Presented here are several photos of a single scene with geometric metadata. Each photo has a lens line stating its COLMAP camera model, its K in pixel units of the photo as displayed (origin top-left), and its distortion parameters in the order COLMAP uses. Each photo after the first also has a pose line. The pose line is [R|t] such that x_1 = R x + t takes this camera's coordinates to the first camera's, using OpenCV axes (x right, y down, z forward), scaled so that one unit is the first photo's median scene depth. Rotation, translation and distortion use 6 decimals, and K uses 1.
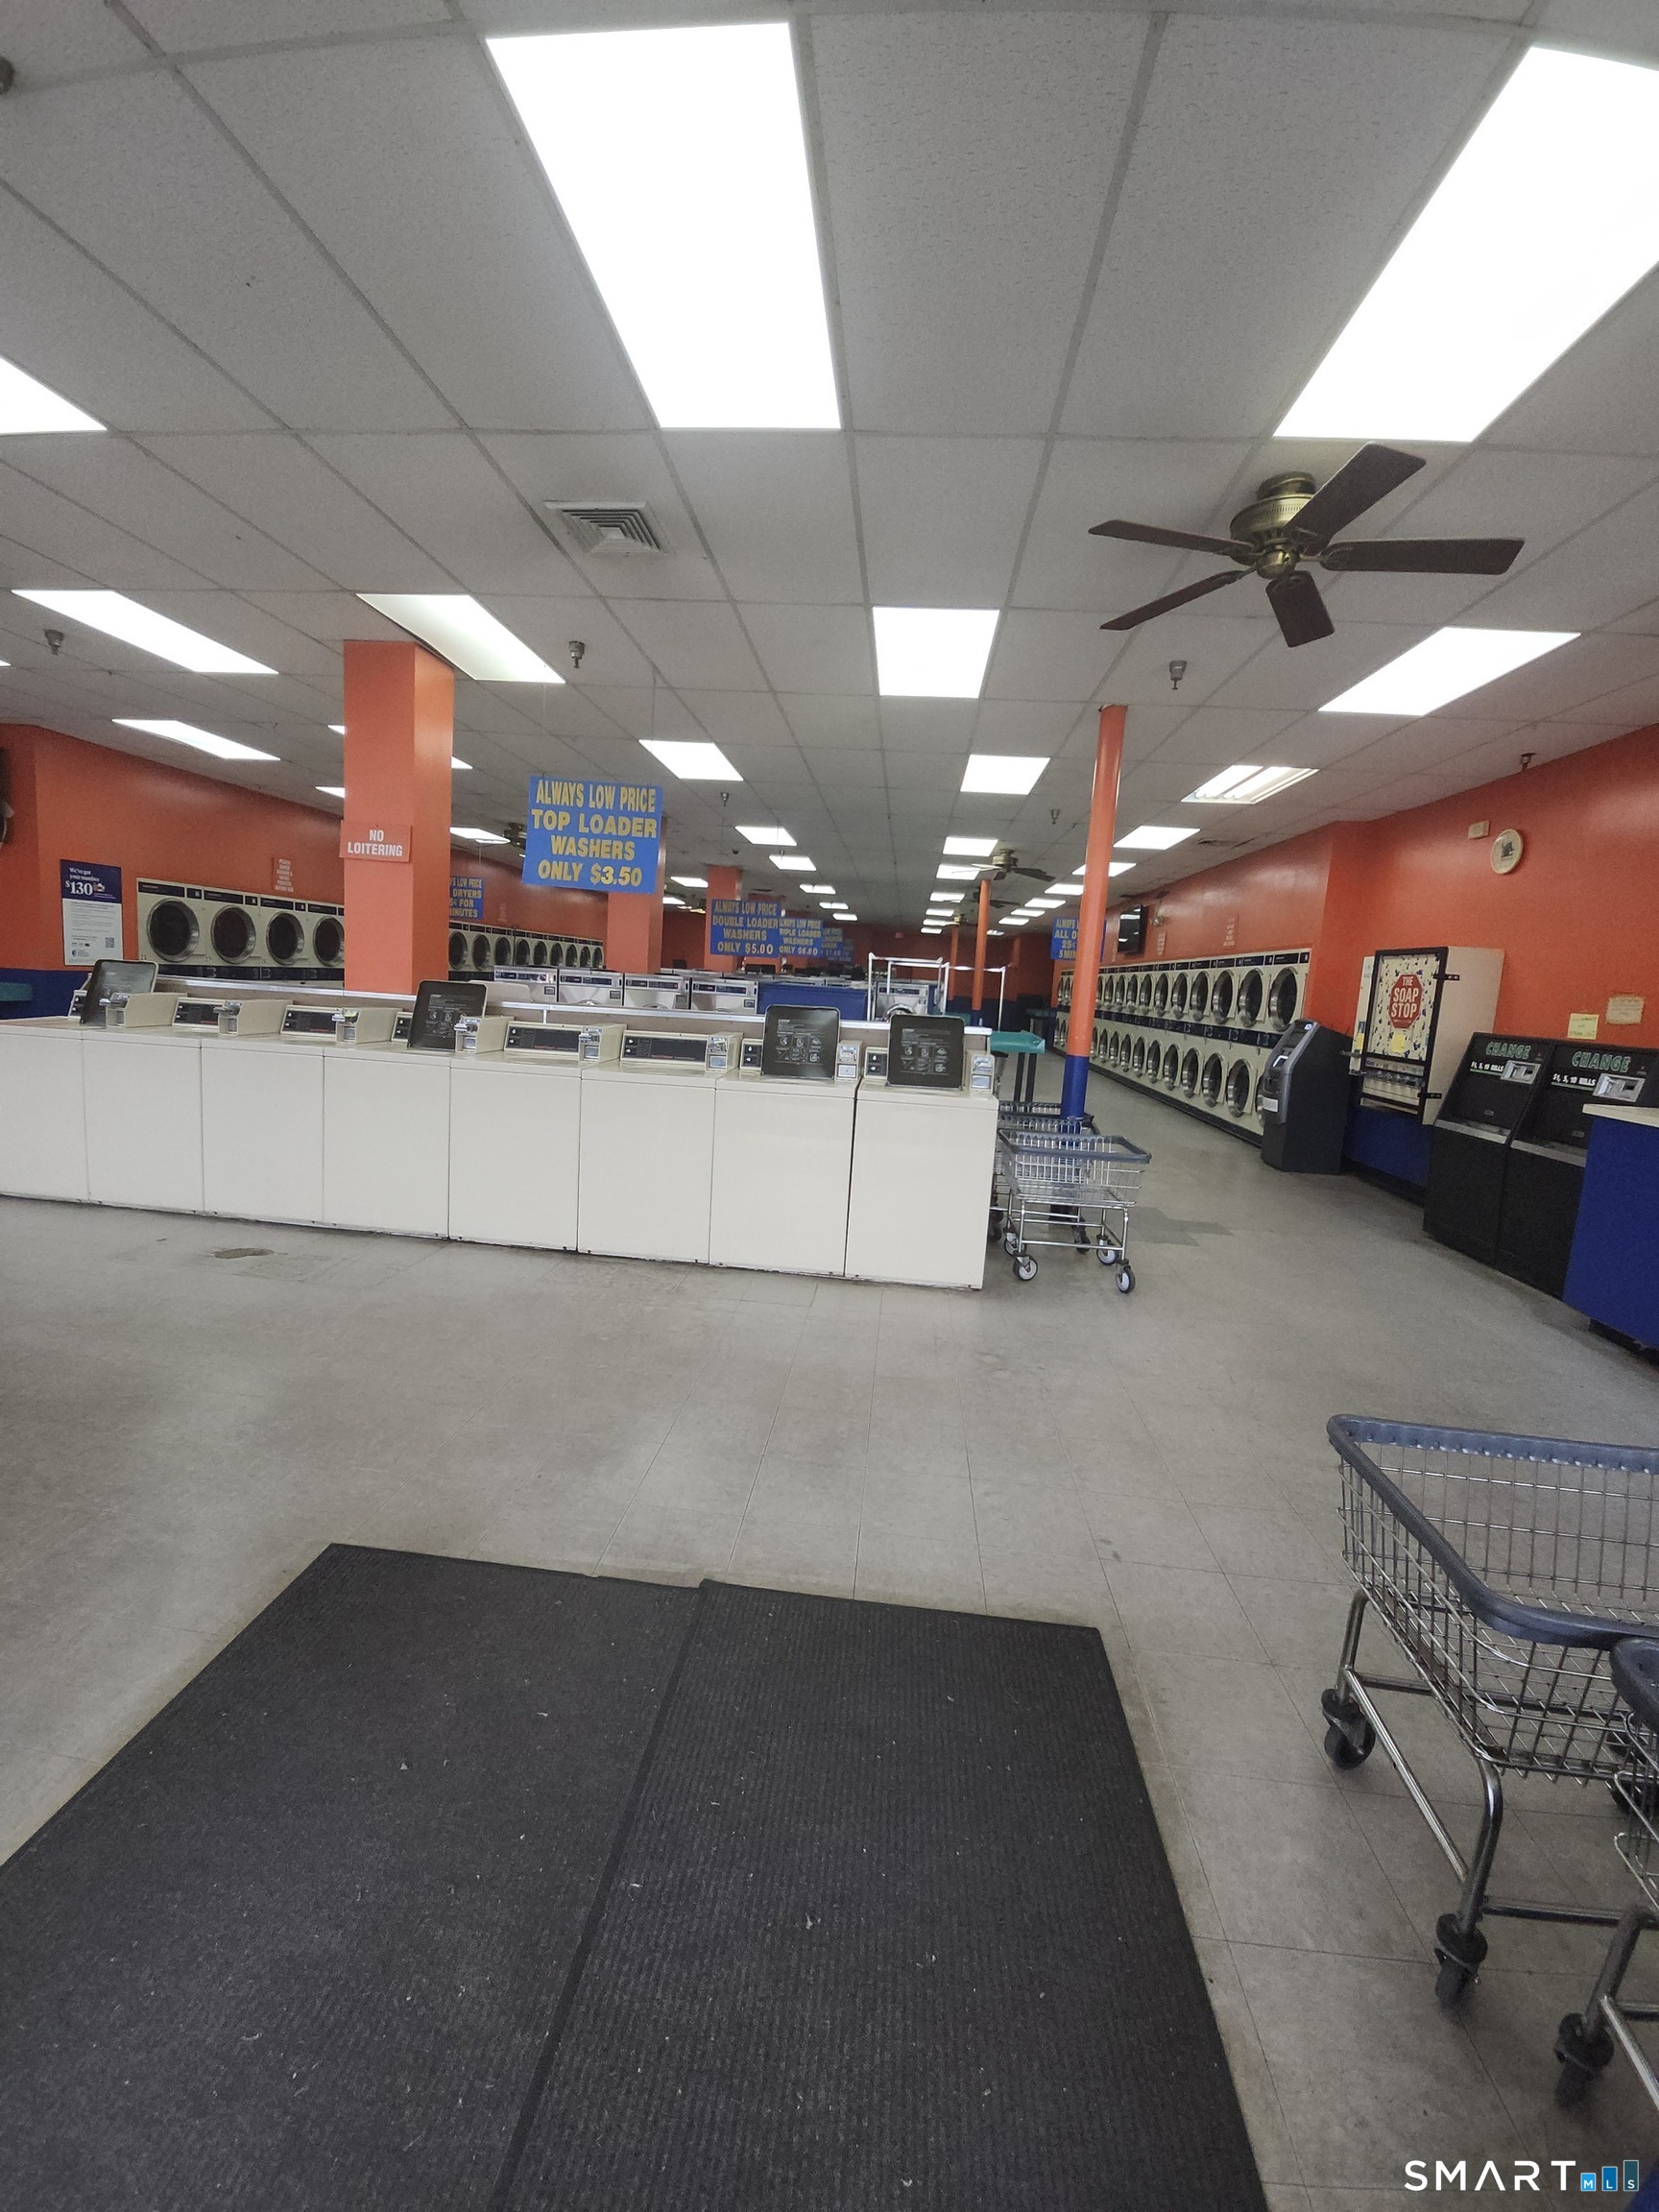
lens RADIAL K [[908.2, 0, 830.0], [0, 908.2, 1083.1], [0, 0, 1]] dist [-0.016264, -0.000009]
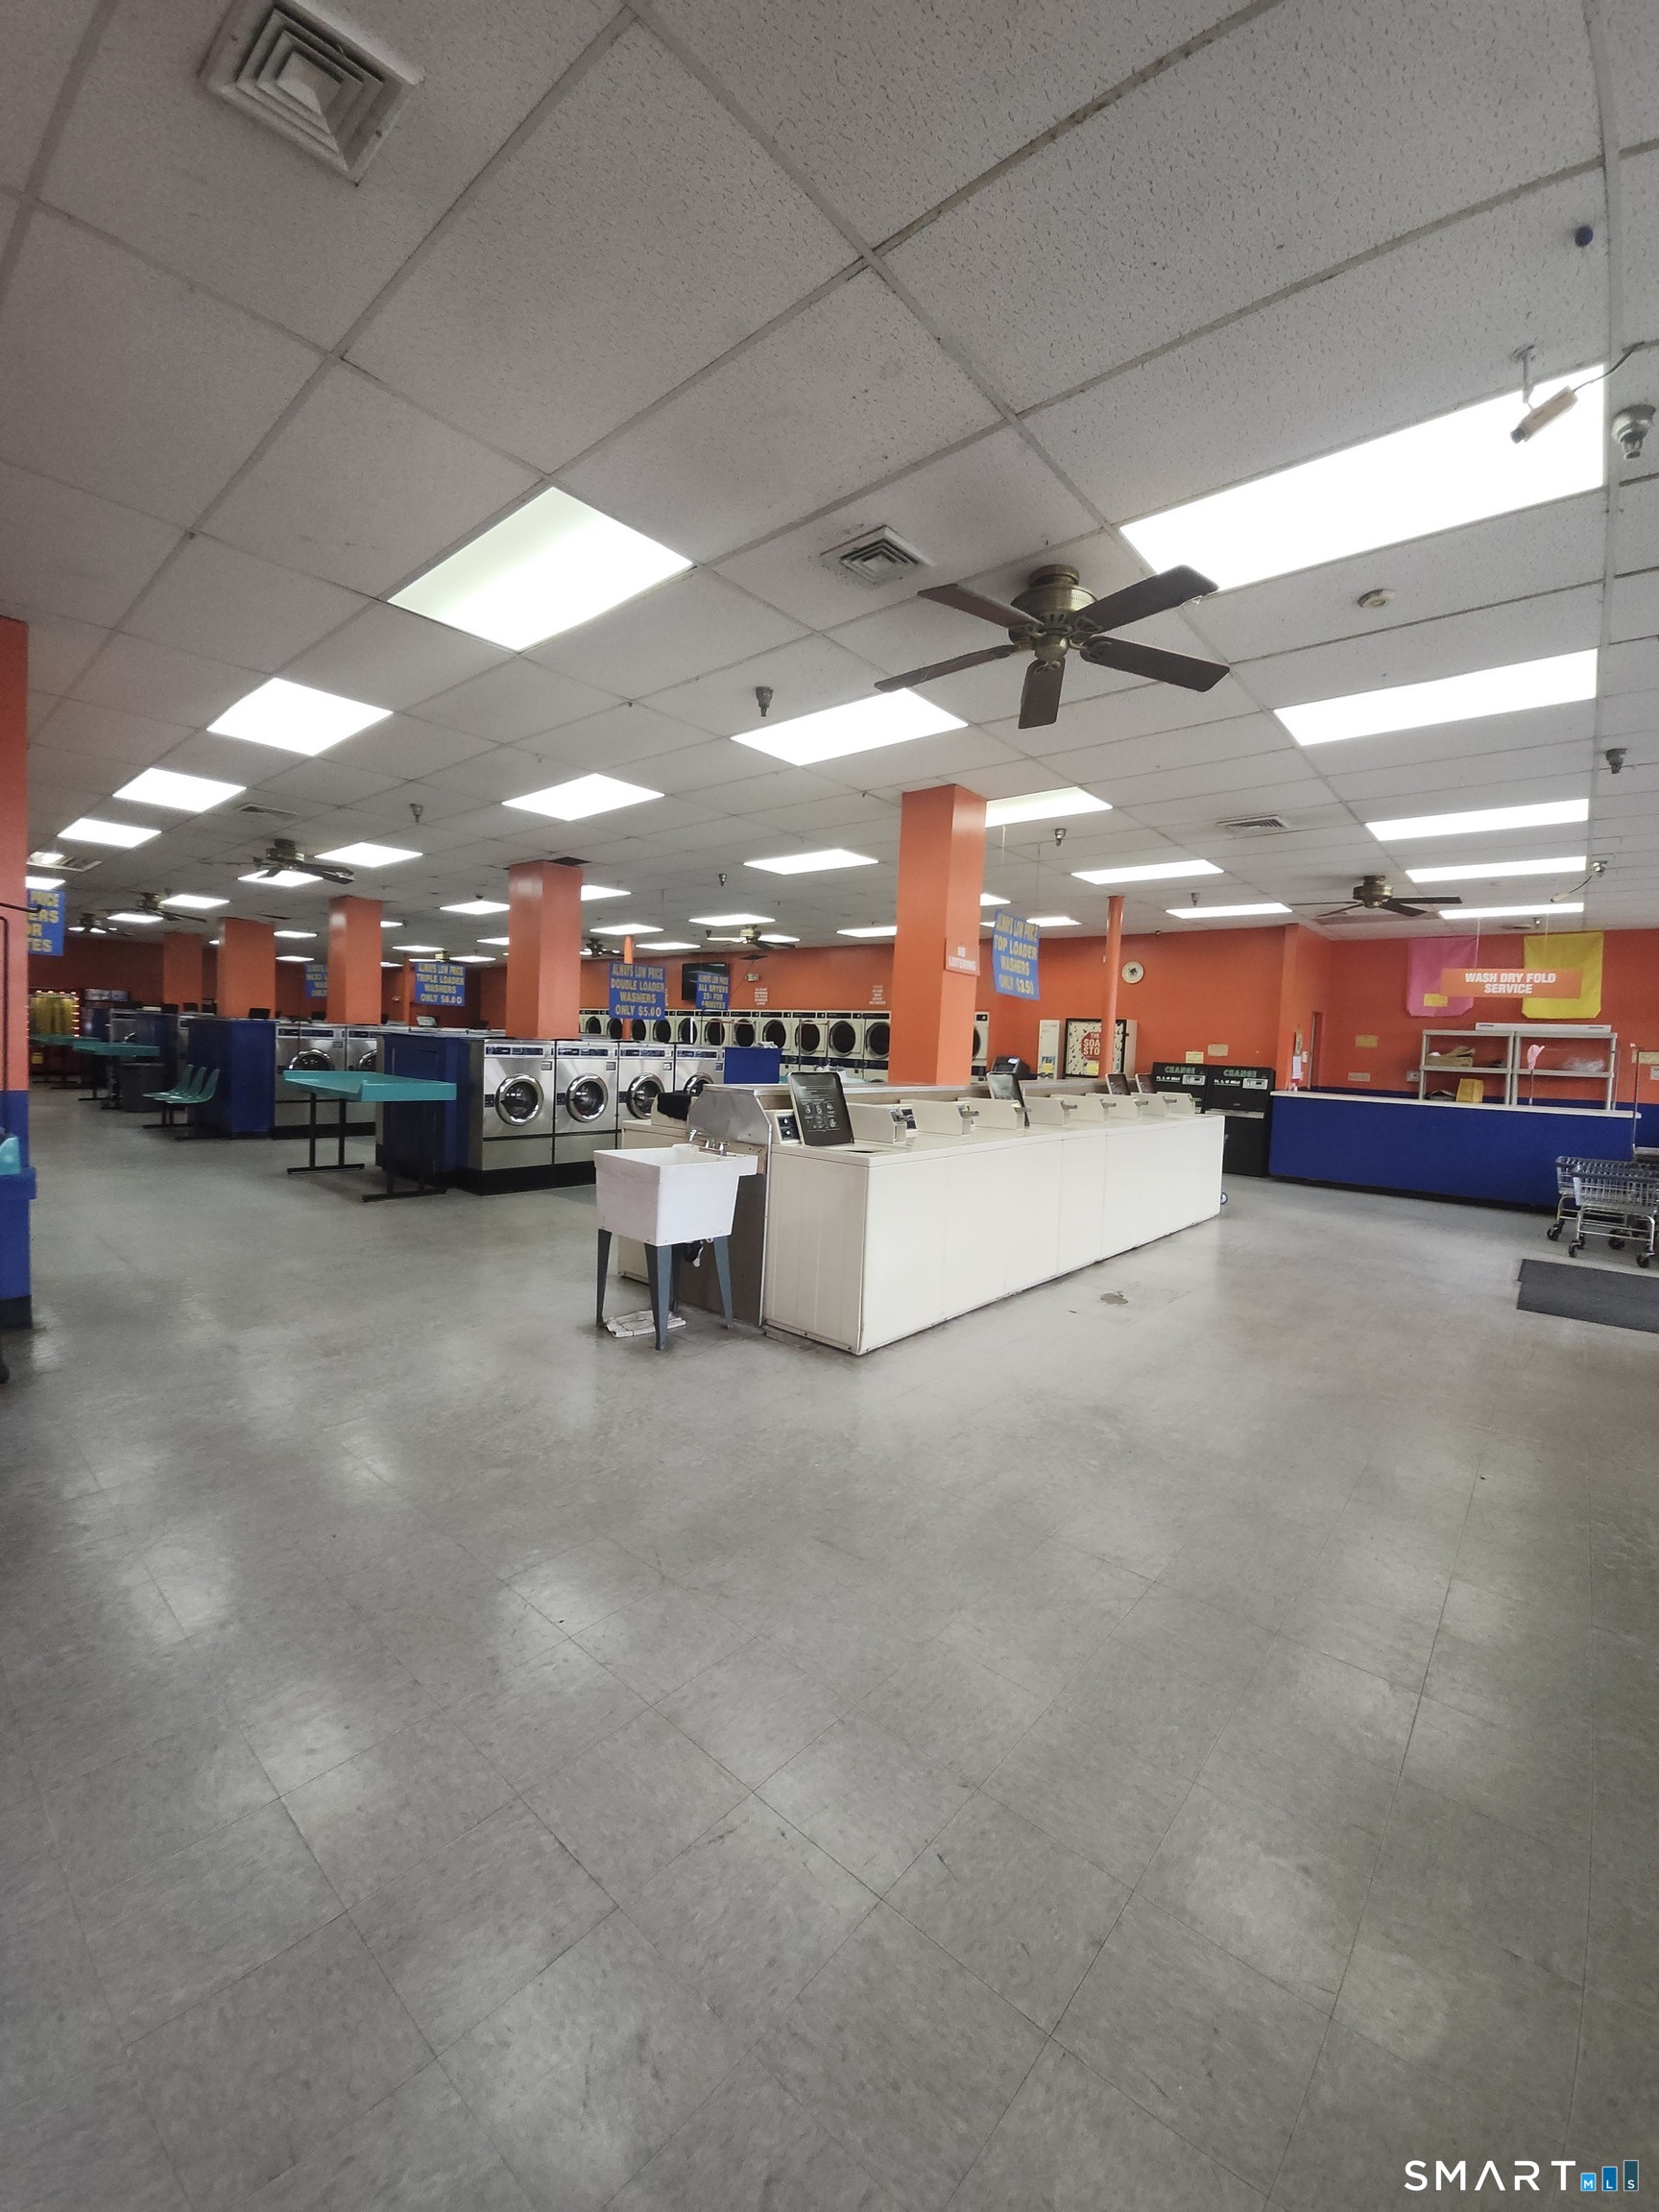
lens RADIAL K [[886.6, 0, 821.8], [0, 886.6, 1094.7], [0, 0, 1]] dist [0.001028, -0.008482]
pose [[0.581232, -0.088211, 0.808942, -1.504388], [0.088673, 0.995053, 0.044793, -0.154030], [-0.808892, 0.045696, 0.586179, 0.472828]]
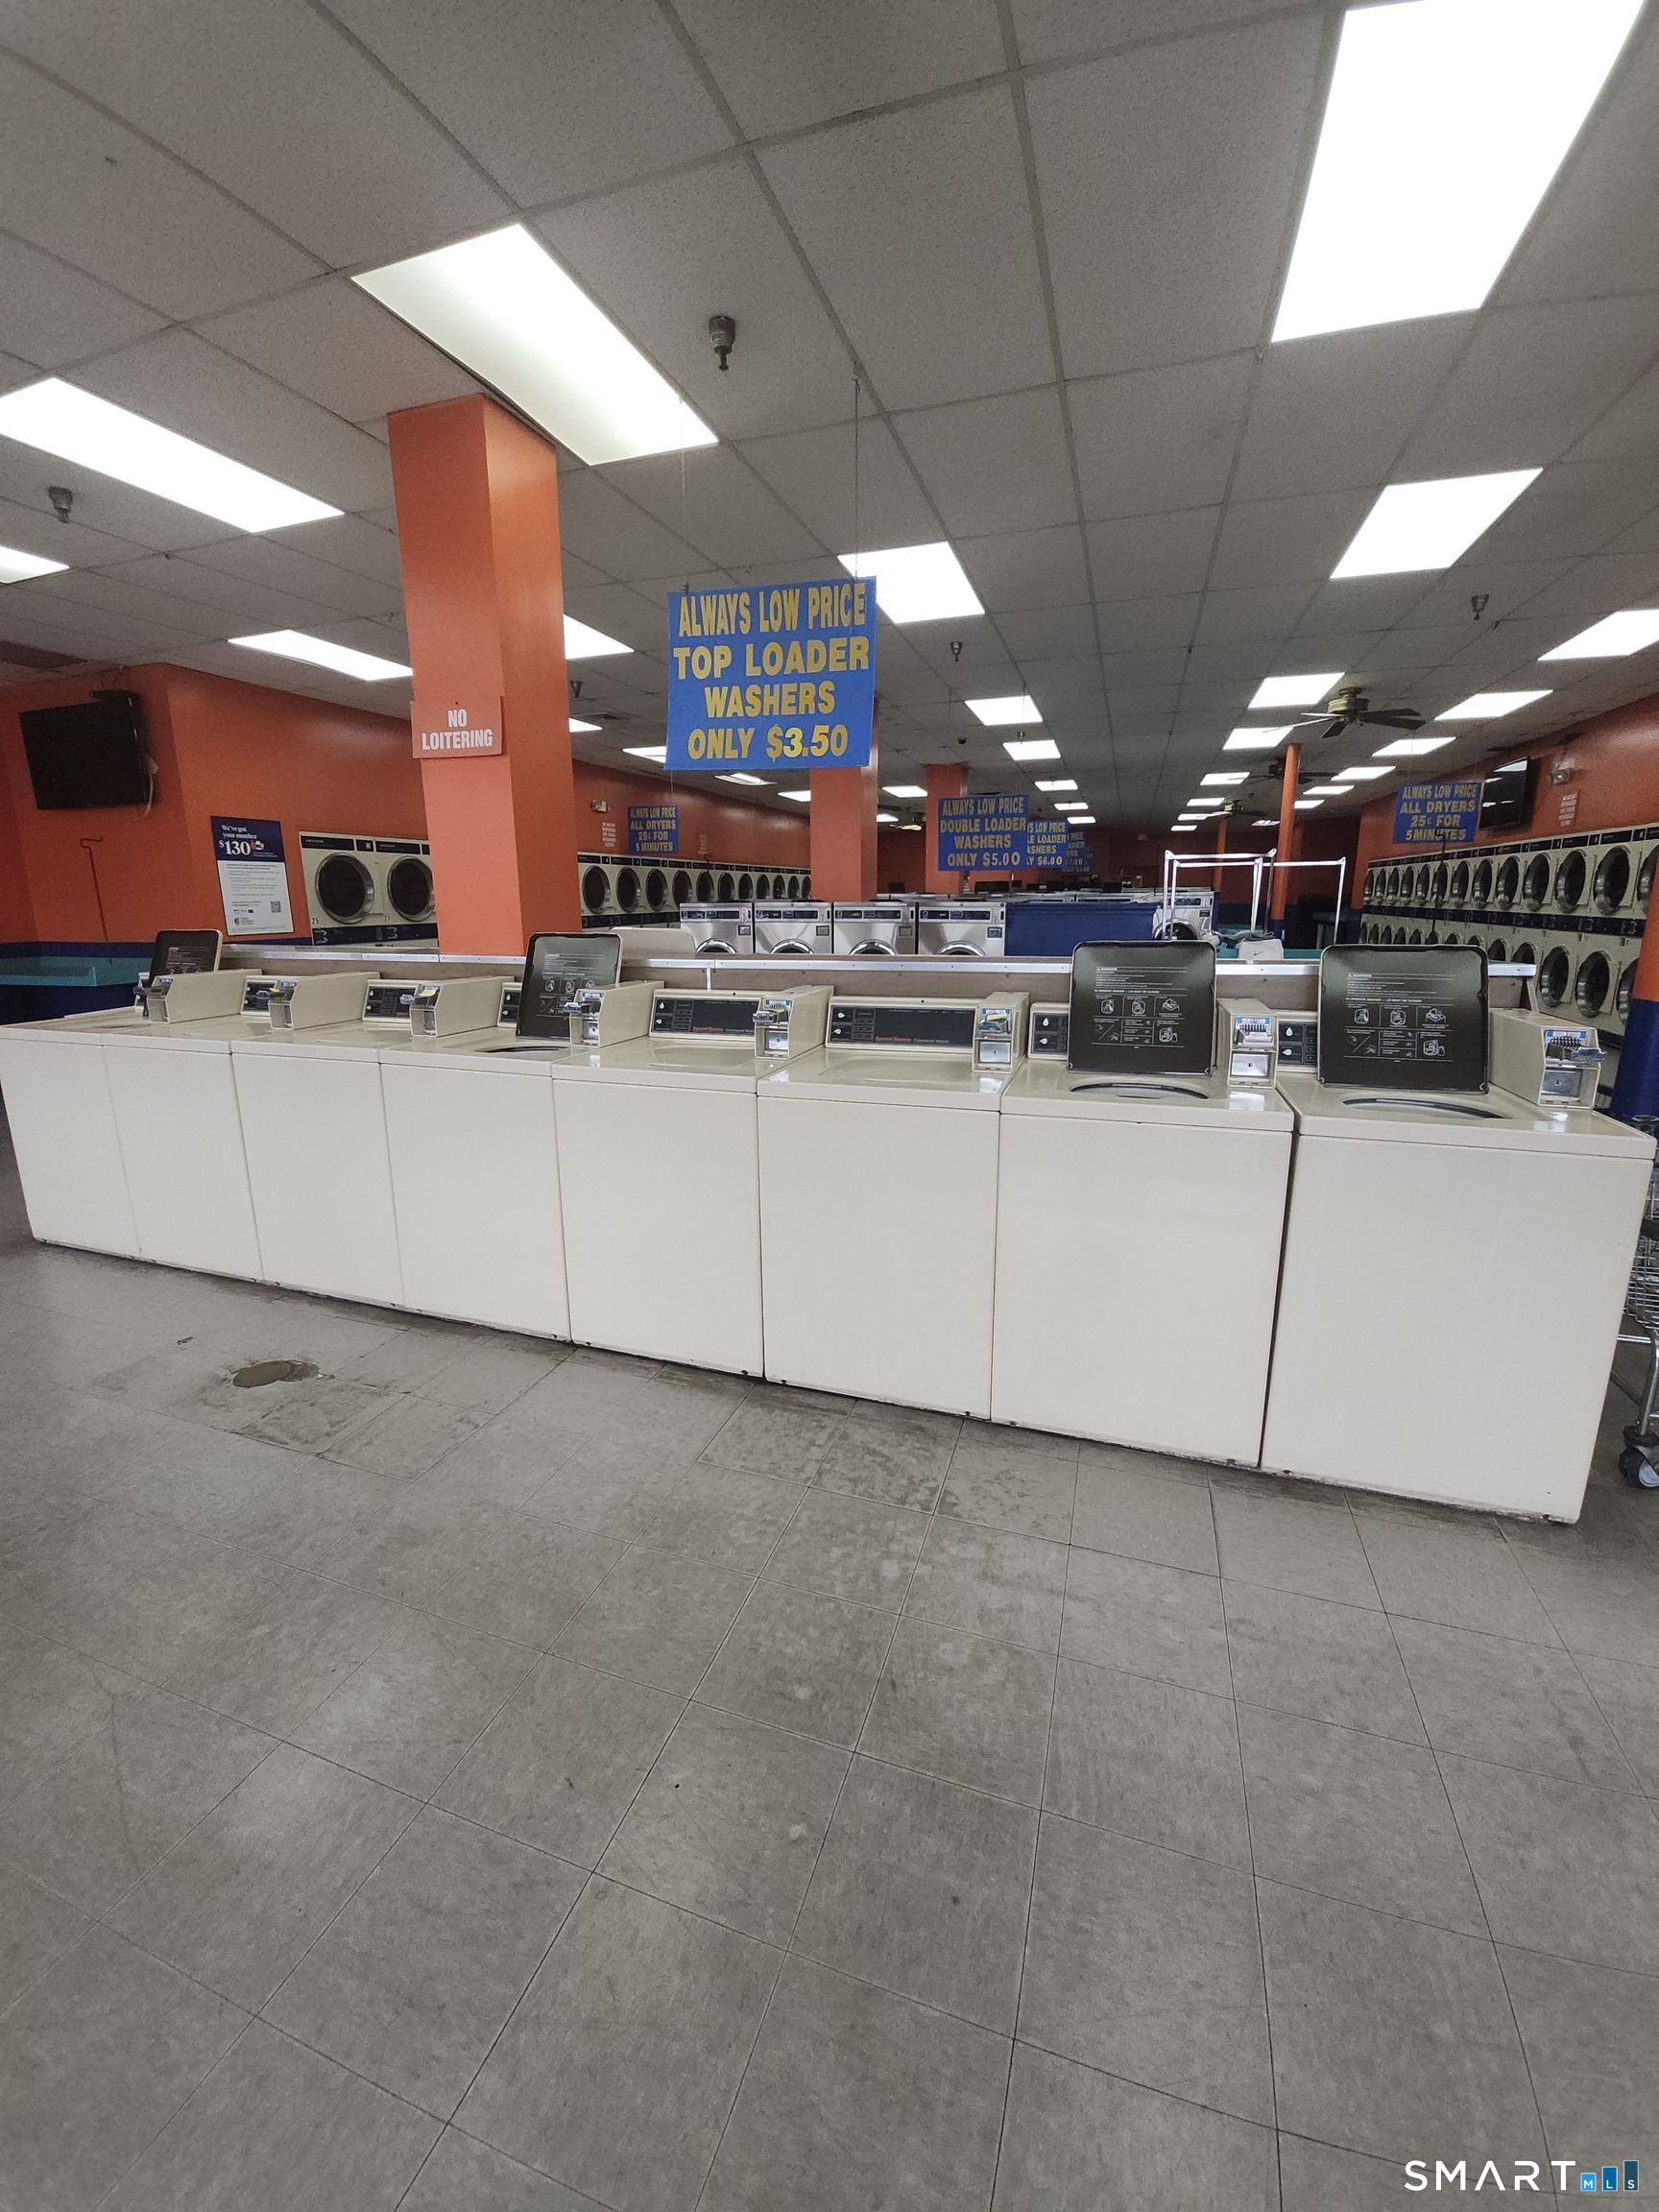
lens RADIAL K [[886.6, 0, 821.8], [0, 886.6, 1094.7], [0, 0, 1]] dist [0.001028, -0.008482]
pose [[0.968912, -0.016246, -0.246872, -0.081640], [0.040619, 0.994748, 0.093955, -0.046875], [0.244049, -0.101062, 0.964482, 0.397834]]
